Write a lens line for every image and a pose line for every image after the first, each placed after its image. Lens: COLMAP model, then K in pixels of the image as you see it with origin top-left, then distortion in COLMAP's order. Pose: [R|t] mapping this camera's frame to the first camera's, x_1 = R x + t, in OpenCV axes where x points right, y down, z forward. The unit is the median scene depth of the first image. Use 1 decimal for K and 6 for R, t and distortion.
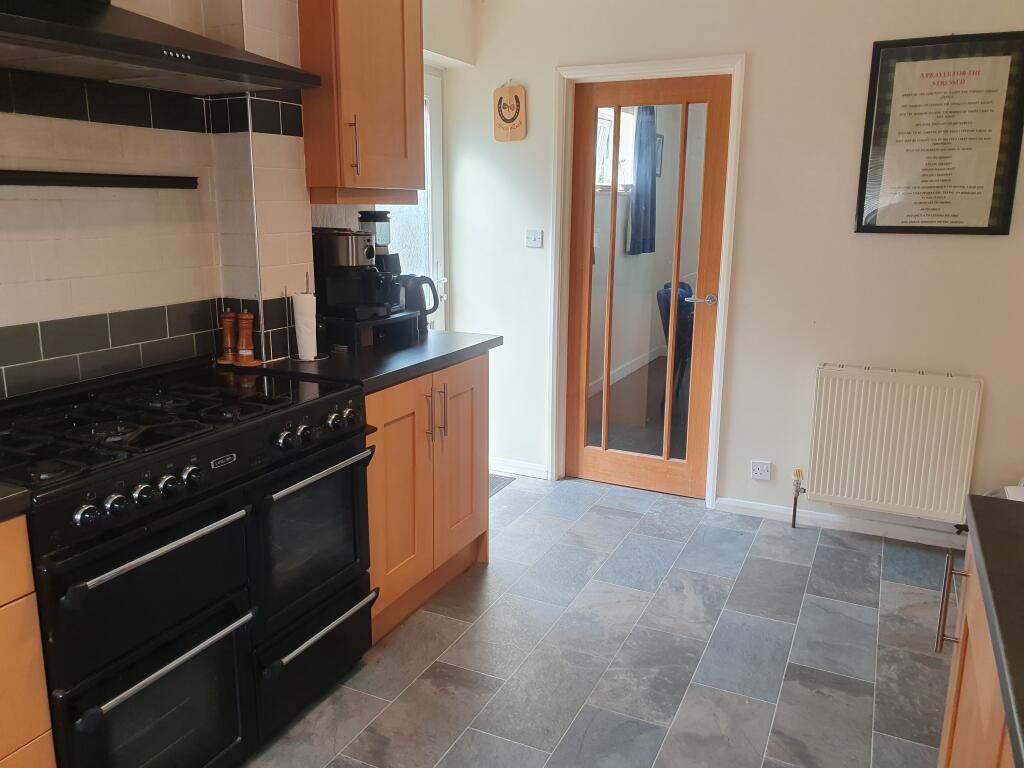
lens RADIAL K [[803.0, 0, 512.0], [0, 803.0, 384.0], [0, 0, 1]] dist [0.090710, -0.092995]
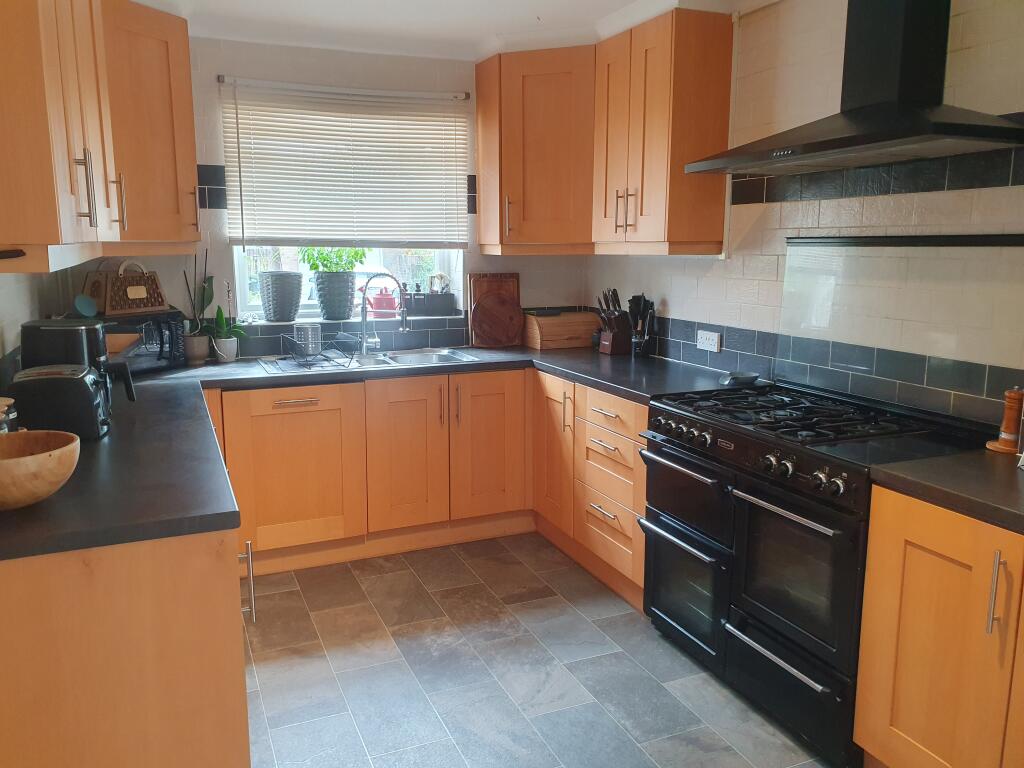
lens RADIAL K [[803.0, 0, 512.0], [0, 803.0, 384.0], [0, 0, 1]] dist [0.090710, -0.092995]
pose [[-0.654359, 0.128465, -0.745192, 0.747196], [-0.177145, 0.932000, 0.316221, -0.309124], [0.735143, 0.338929, -0.587105, 1.259151]]
